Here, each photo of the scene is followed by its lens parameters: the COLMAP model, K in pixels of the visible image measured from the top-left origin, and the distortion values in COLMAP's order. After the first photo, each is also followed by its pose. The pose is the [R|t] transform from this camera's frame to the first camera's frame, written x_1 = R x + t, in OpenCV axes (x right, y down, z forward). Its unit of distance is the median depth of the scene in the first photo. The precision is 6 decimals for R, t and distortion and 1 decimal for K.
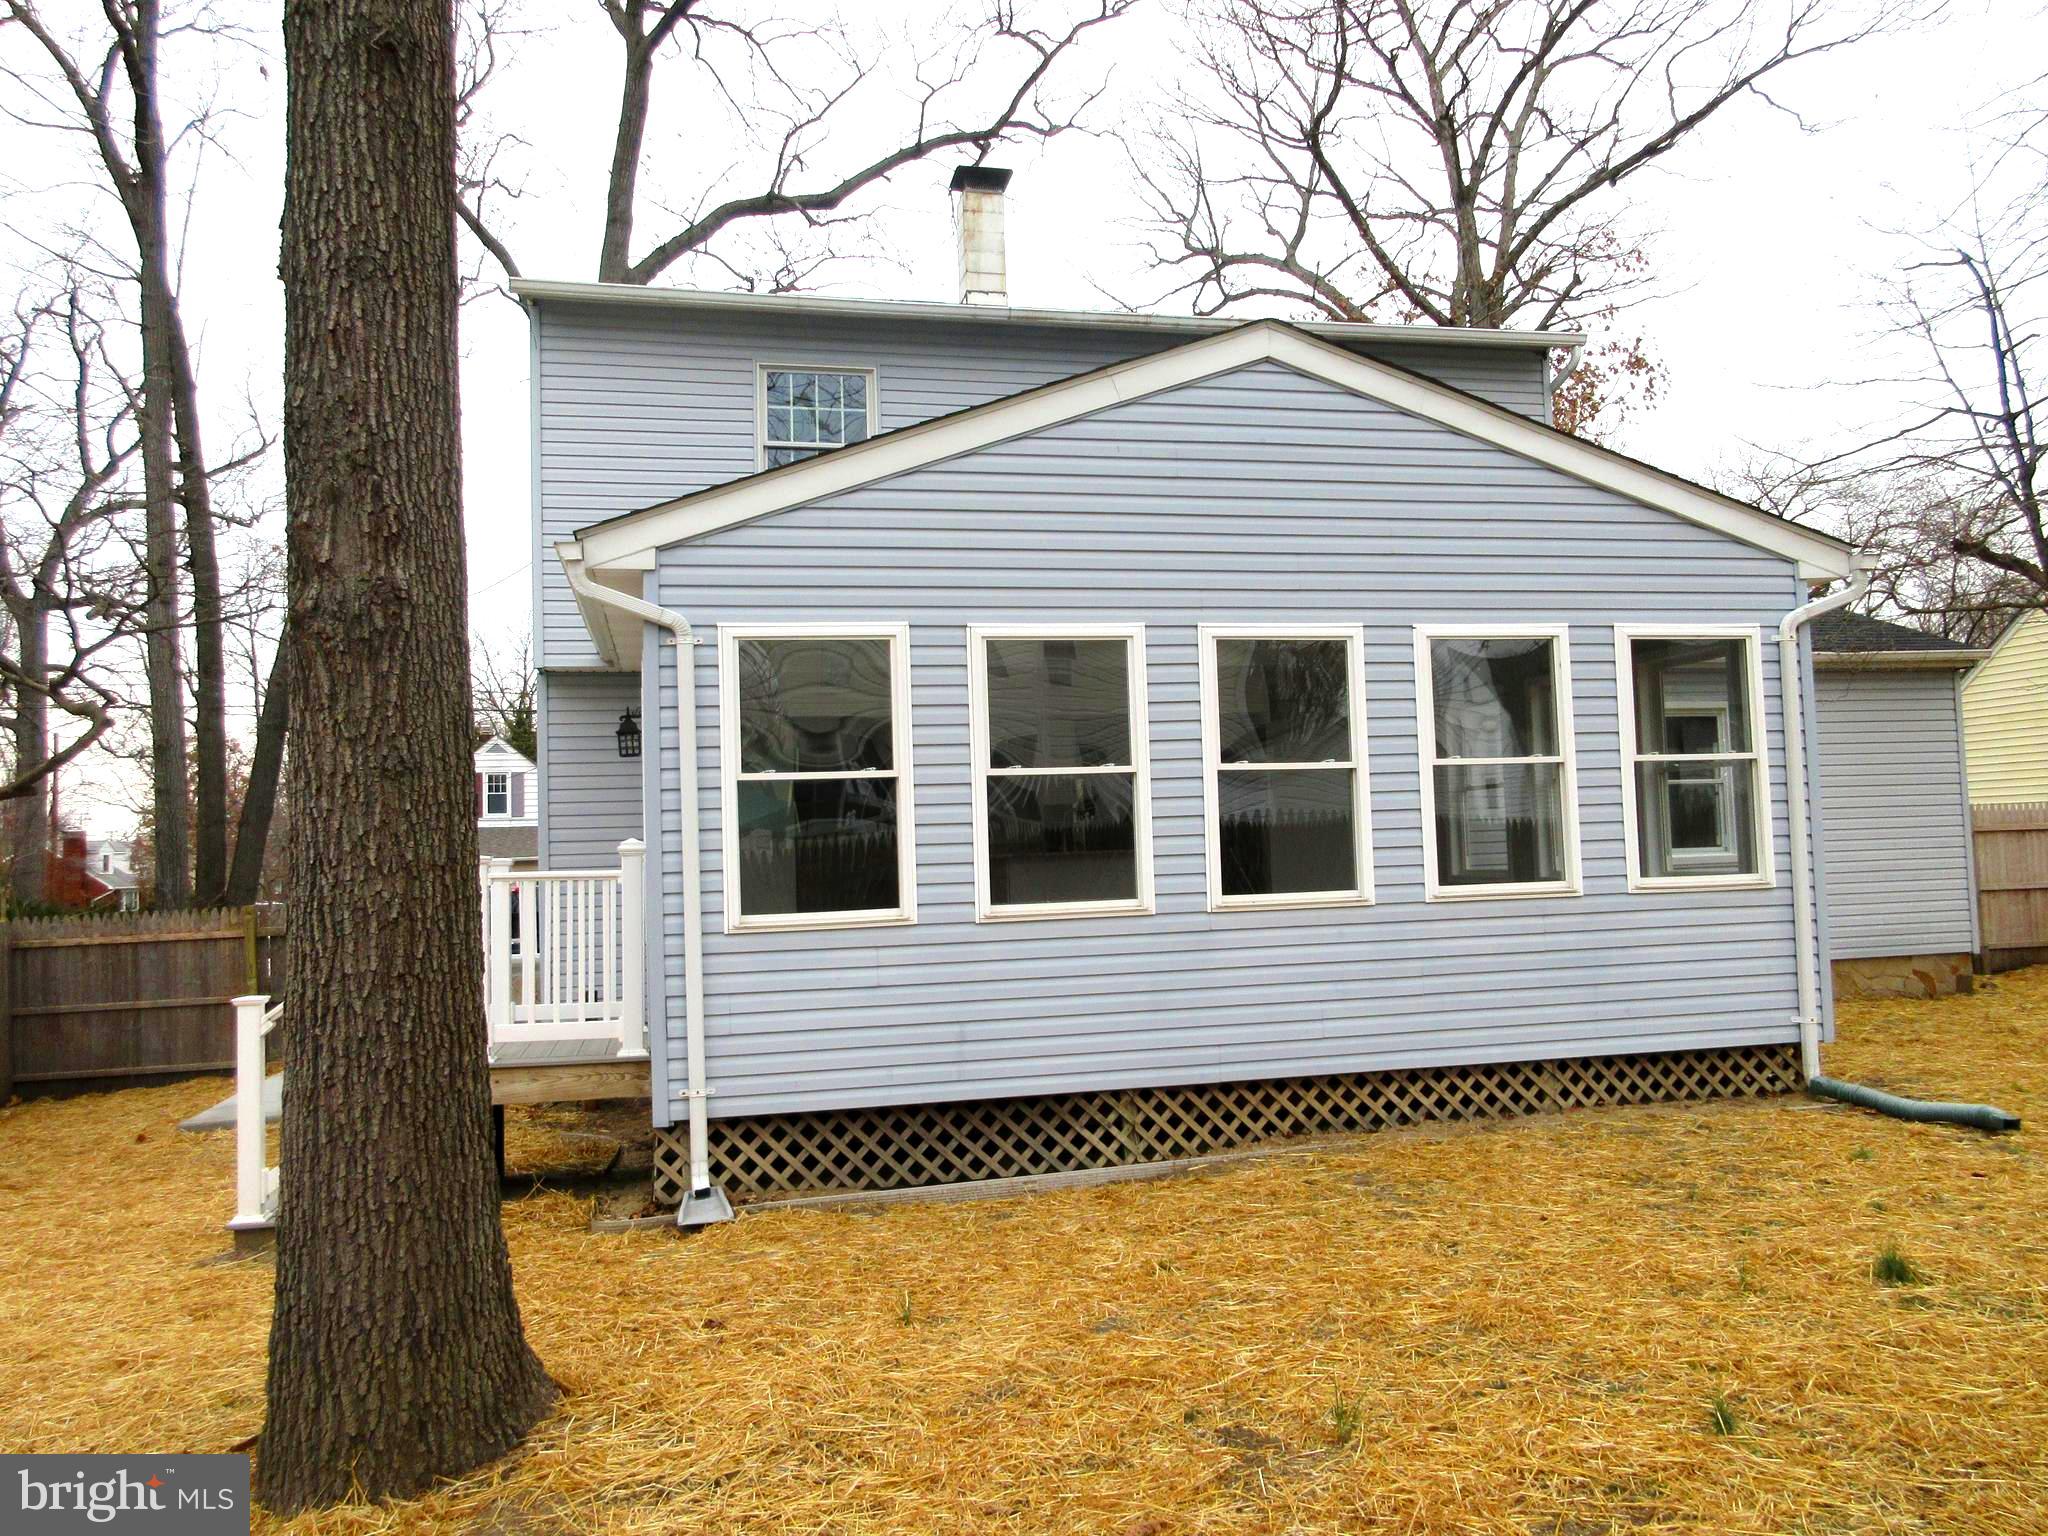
lens RADIAL K [[1523.3, 0, 1024.0], [0, 1523.3, 768.0], [0, 0, 1]] dist [0.008982, 0.003422]
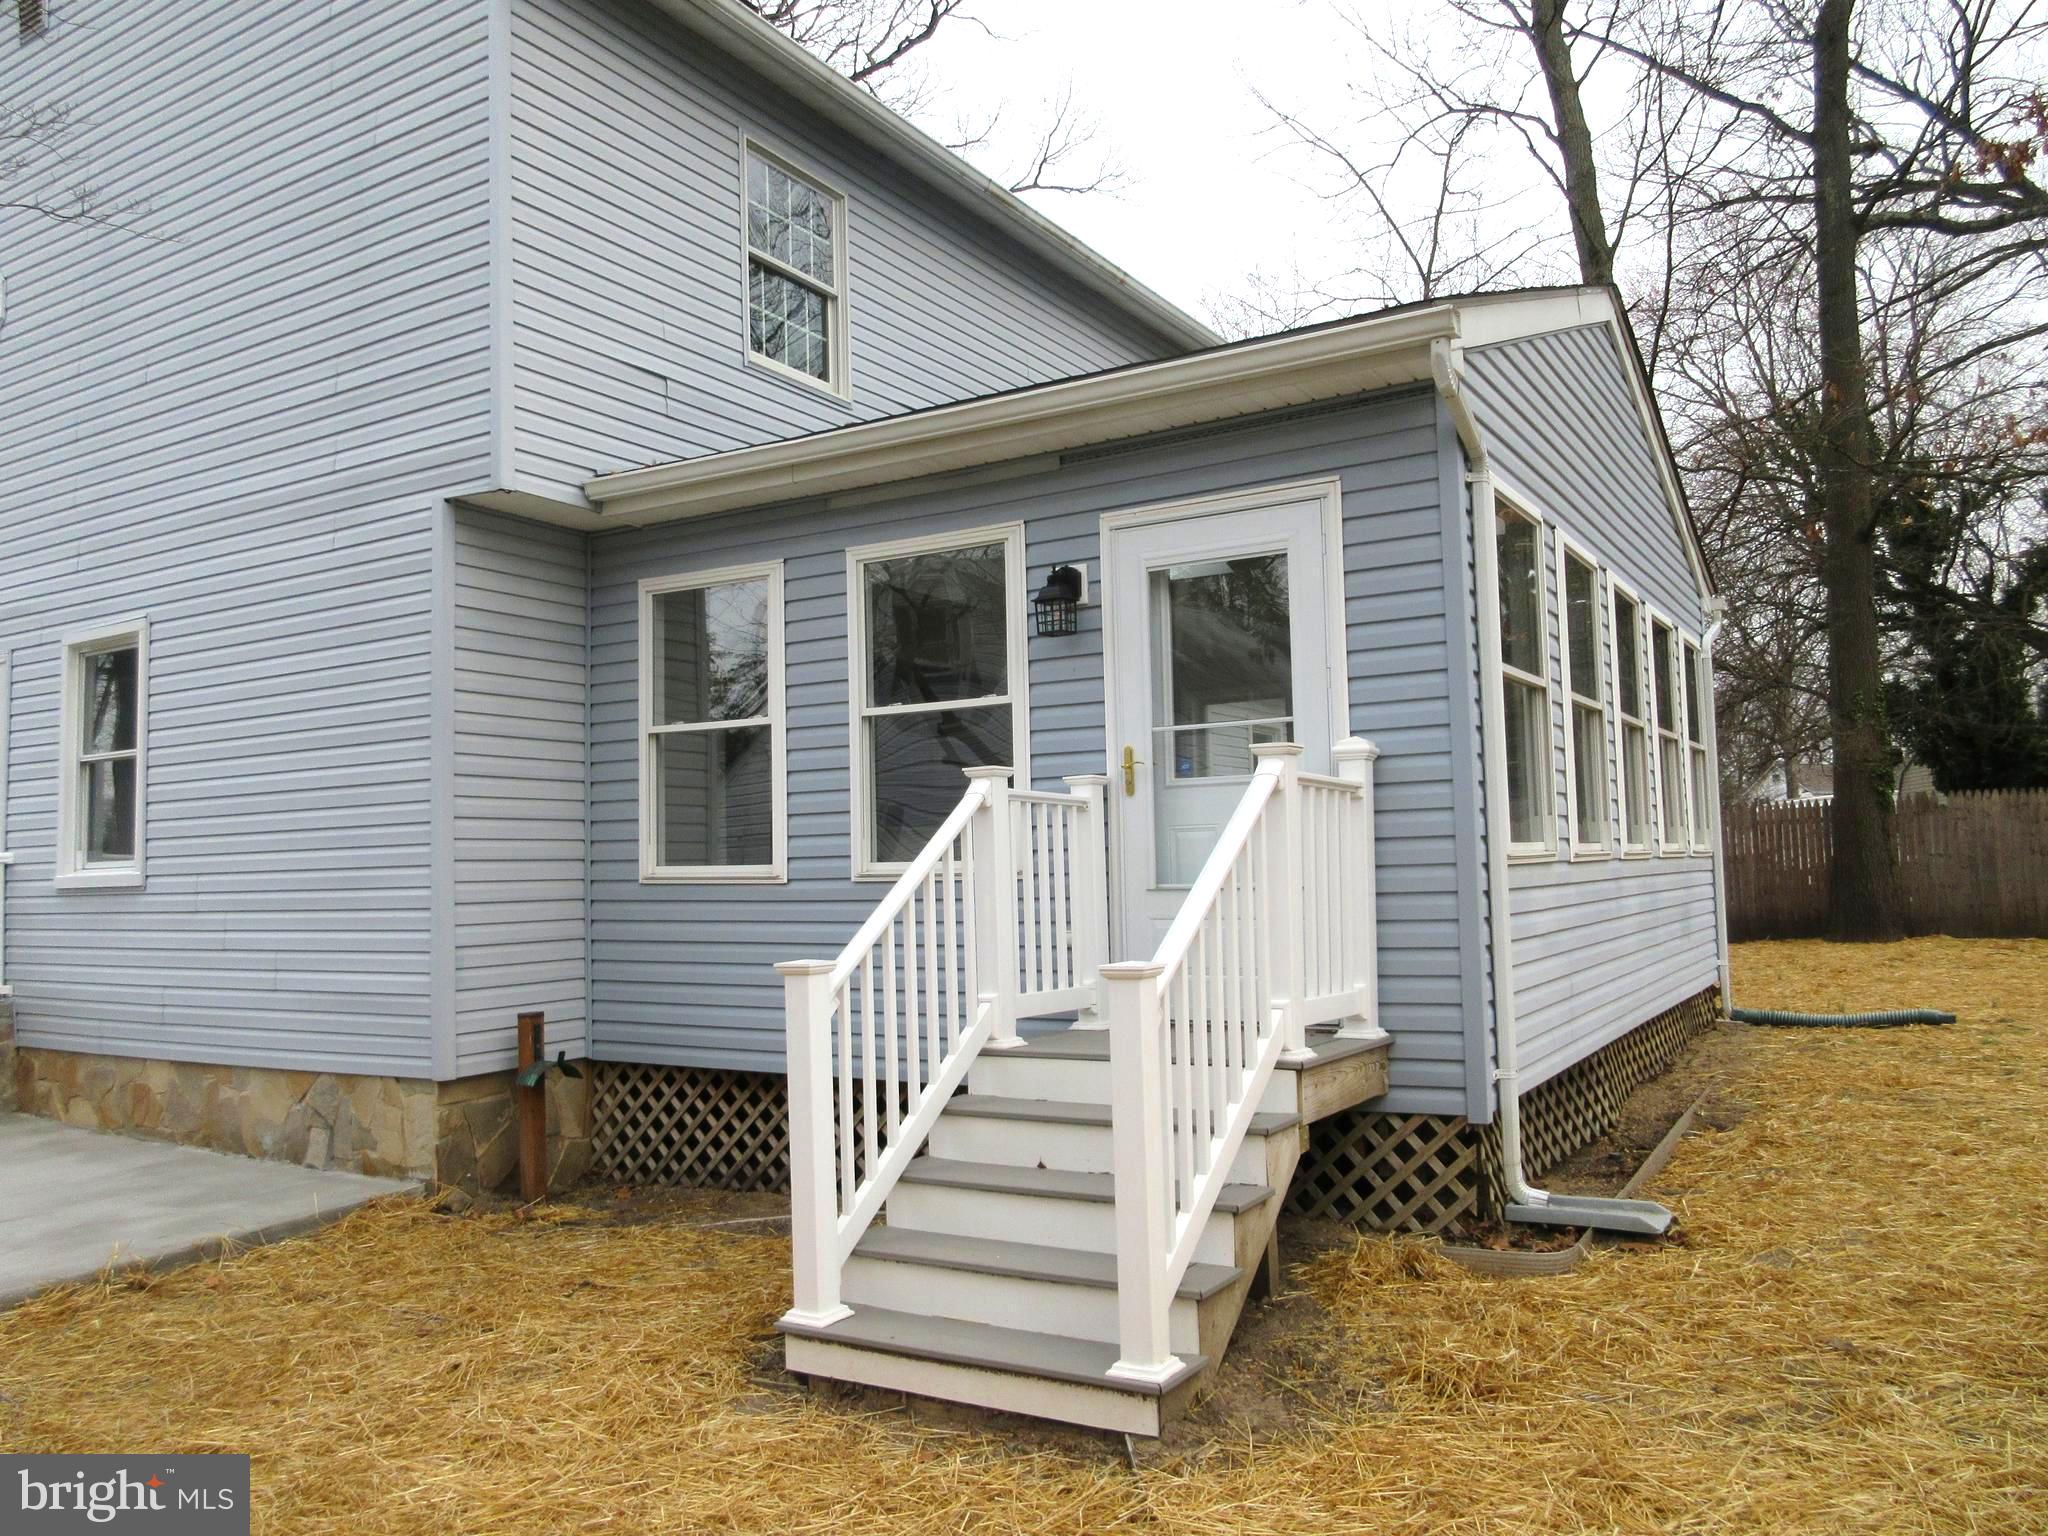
lens RADIAL K [[1508.7, 0, 1024.0], [0, 1508.7, 768.0], [0, 0, 1]] dist [-0.008223, -0.003069]
pose [[0.700785, 0.063017, 0.710584, -0.846644], [-0.040132, 0.997996, -0.048927, 0.098909], [-0.712243, 0.005770, 0.701909, 0.591883]]
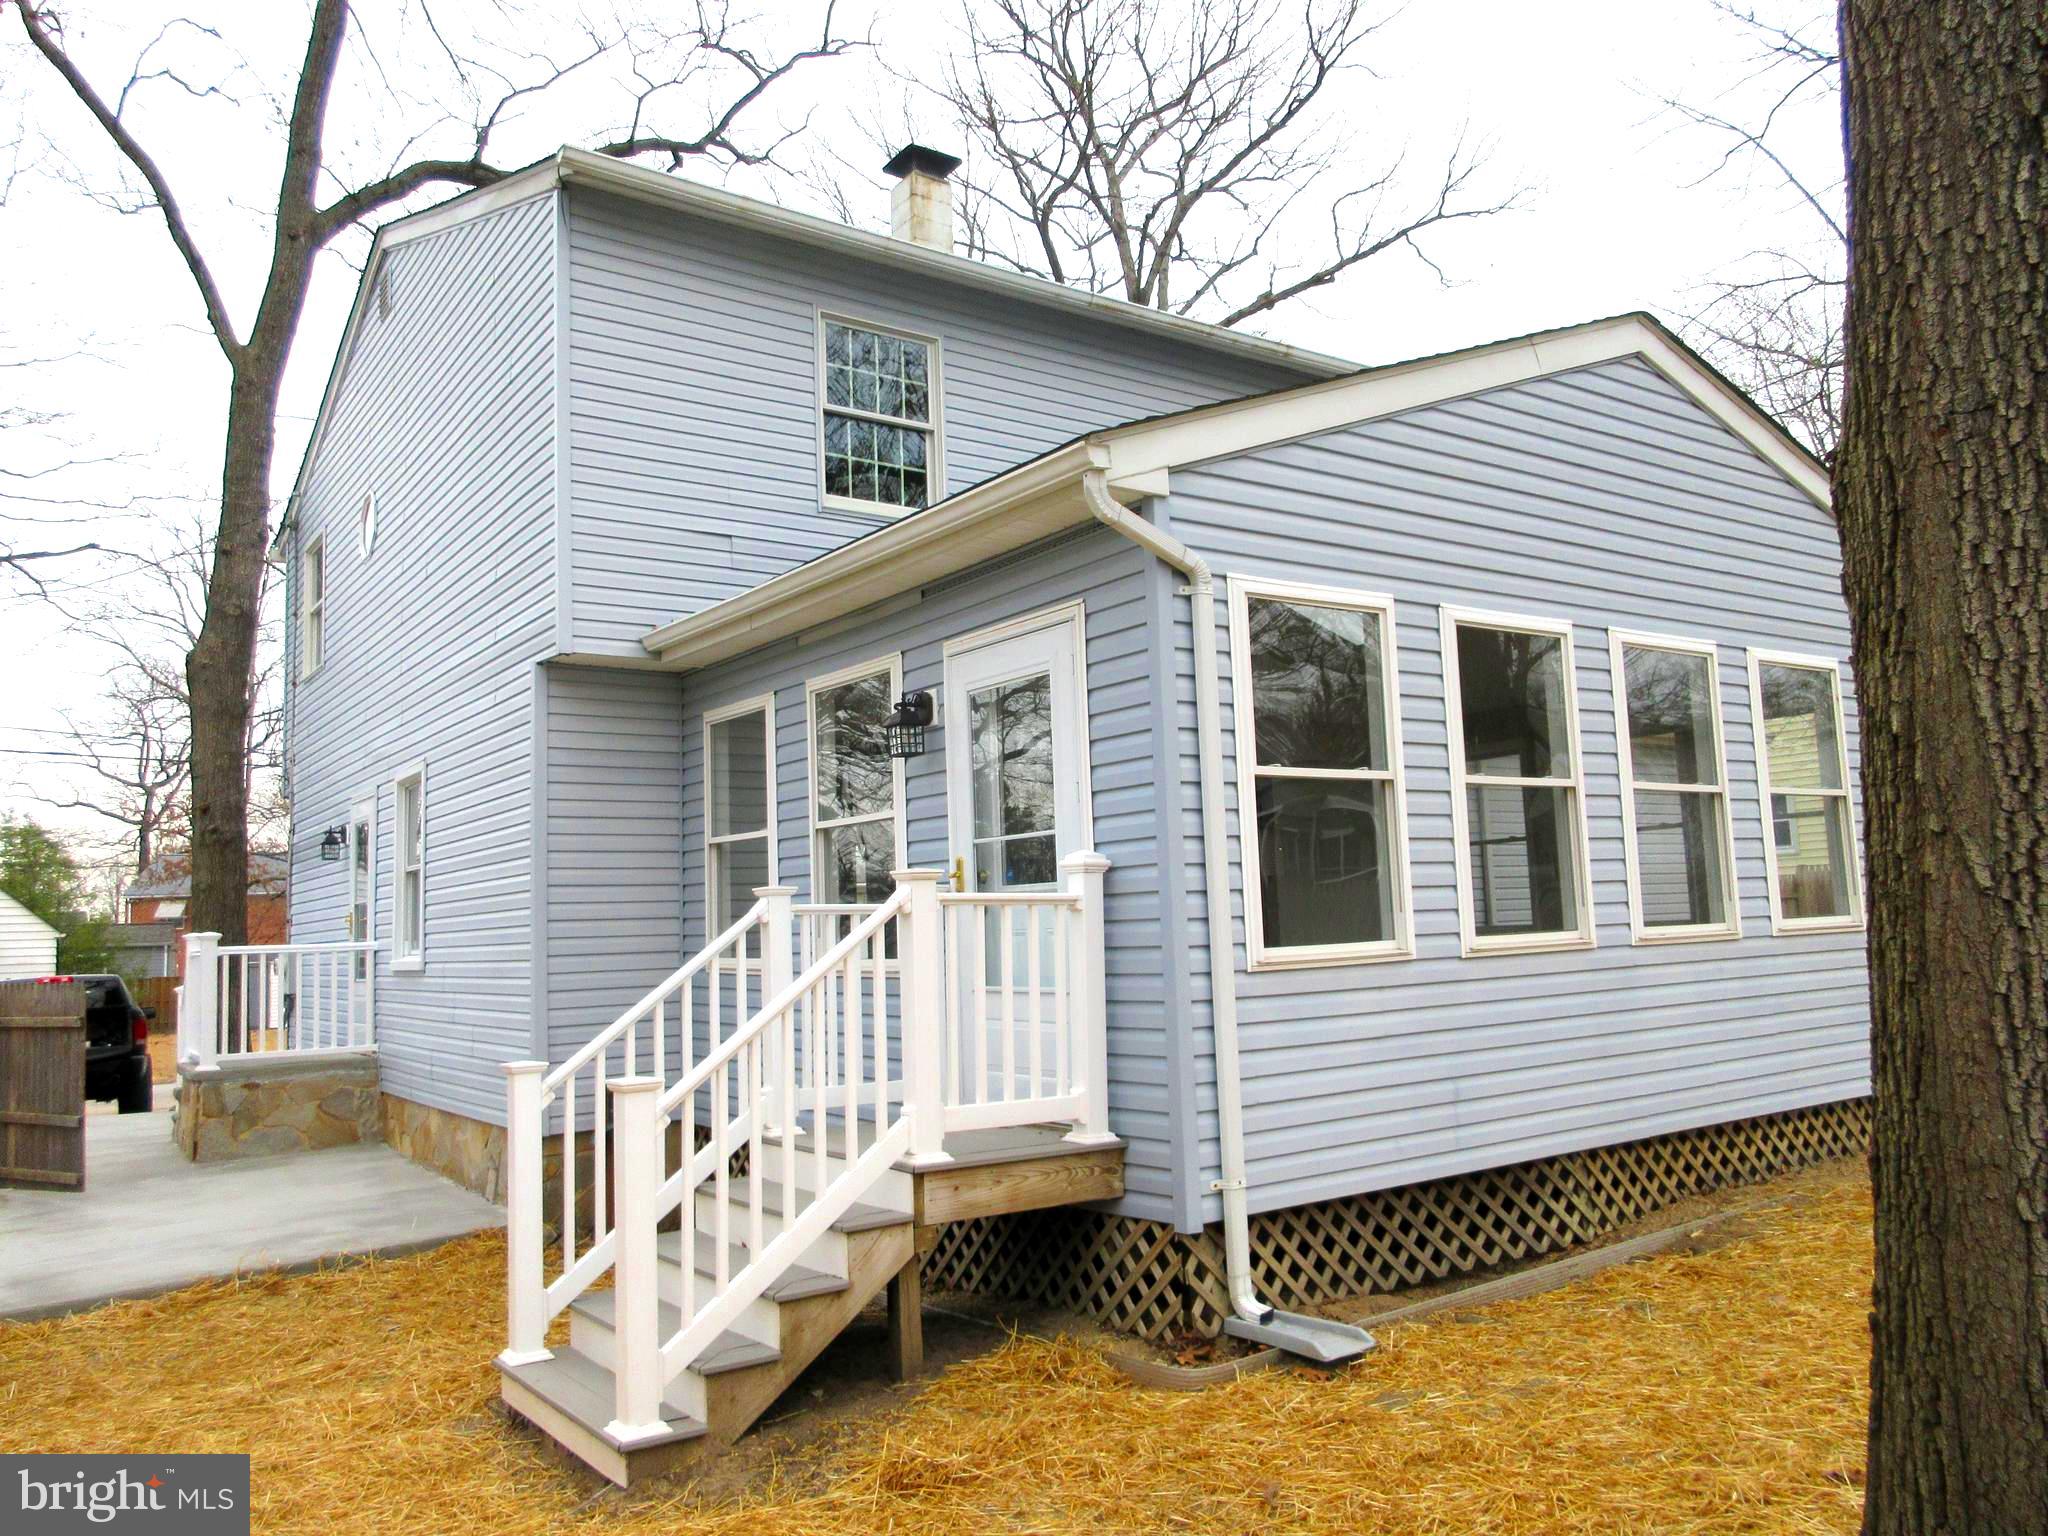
lens RADIAL K [[1507.7, 0, 1024.0], [0, 1507.7, 768.0], [0, 0, 1]] dist [-0.005548, 0.001812]
pose [[0.922809, 0.038321, 0.383346, -0.554946], [-0.014963, 0.997855, -0.063729, 0.052177], [-0.384966, 0.053073, 0.921403, 0.314002]]
